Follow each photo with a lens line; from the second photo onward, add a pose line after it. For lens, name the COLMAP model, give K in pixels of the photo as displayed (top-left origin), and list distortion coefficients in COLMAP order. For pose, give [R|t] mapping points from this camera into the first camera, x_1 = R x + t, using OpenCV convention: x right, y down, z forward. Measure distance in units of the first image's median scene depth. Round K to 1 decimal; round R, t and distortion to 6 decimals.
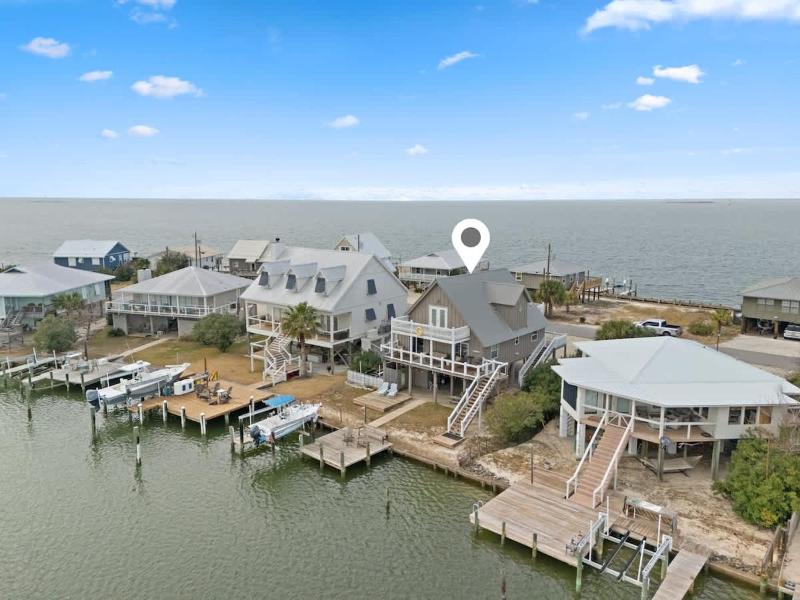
lens RADIAL K [[550.5, 0, 400.0], [0, 550.5, 300.0], [0, 0, 1]] dist [0.056704, -0.139835]
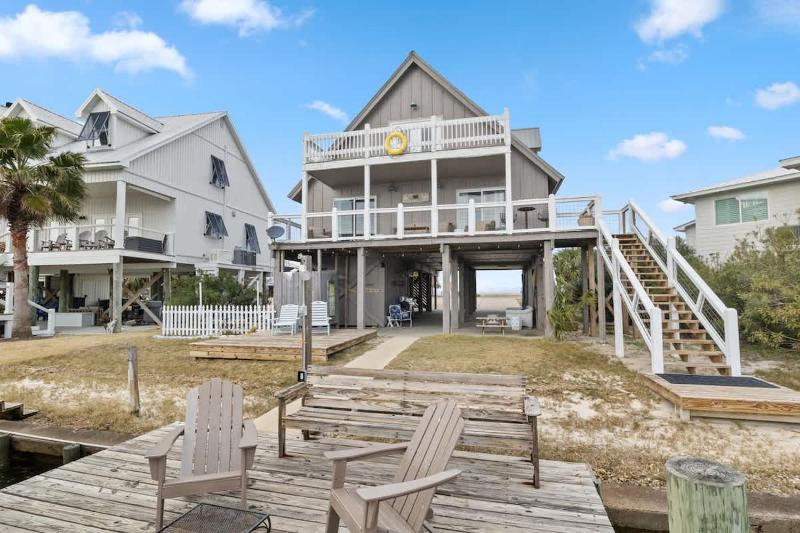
lens RADIAL K [[403.0, 0, 400.0], [0, 403.0, 266.5], [0, 0, 1]] dist [-0.004015, -0.000795]
pose [[0.898875, 0.019635, 0.437766, -0.077146], [0.077541, 0.976104, -0.202997, 0.187739], [-0.431291, 0.216414, 0.875873, 0.749635]]
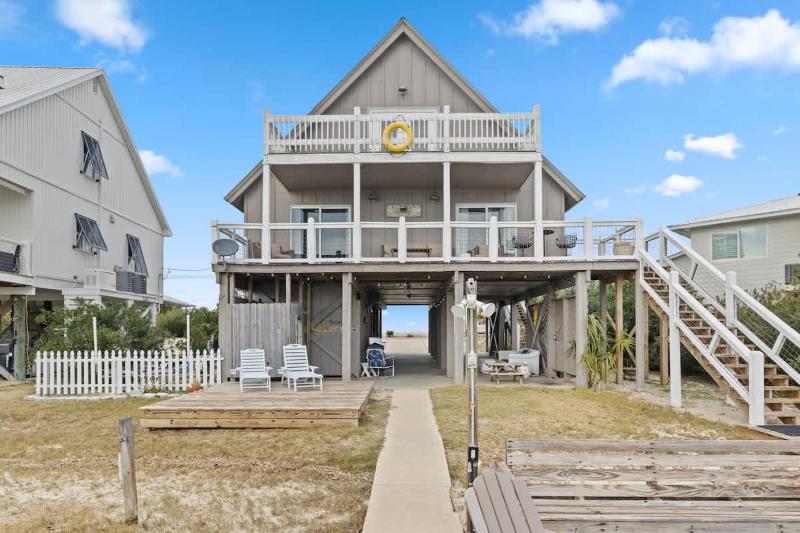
lens RADIAL K [[497.1, 0, 399.1], [0, 497.1, 318.3], [0, 0, 1]] dist [-0.003729, -0.003118]
pose [[0.774791, 0.010994, 0.632122, -0.120617], [0.104310, 0.983923, -0.144966, 0.179940], [-0.623553, 0.178255, 0.761188, 0.792290]]
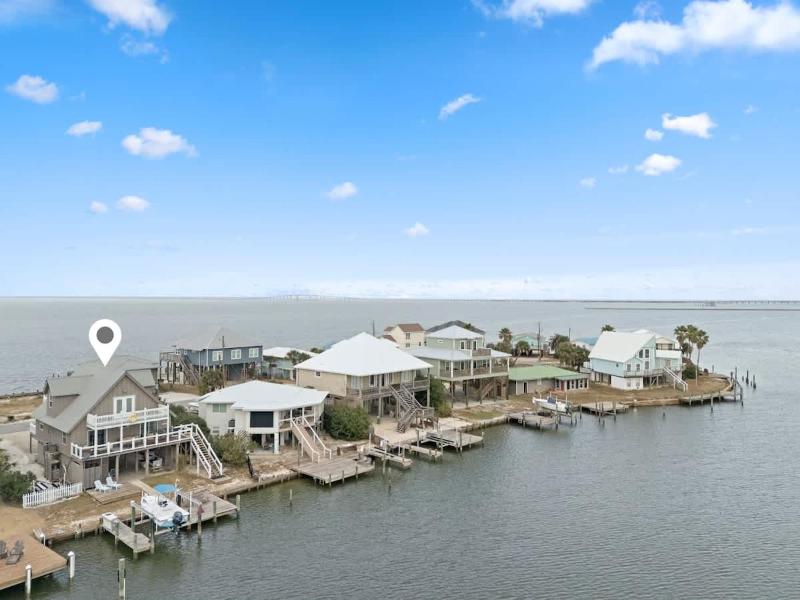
lens RADIAL K [[572.9, 0, 400.0], [0, 572.9, 300.0], [0, 0, 1]] dist [0.066223, -0.094340]
pose [[0.065950, -0.003629, 0.997816, -1.074311], [0.160359, 0.987034, -0.007009, -0.083983], [-0.984853, 0.160471, 0.065677, 0.331141]]
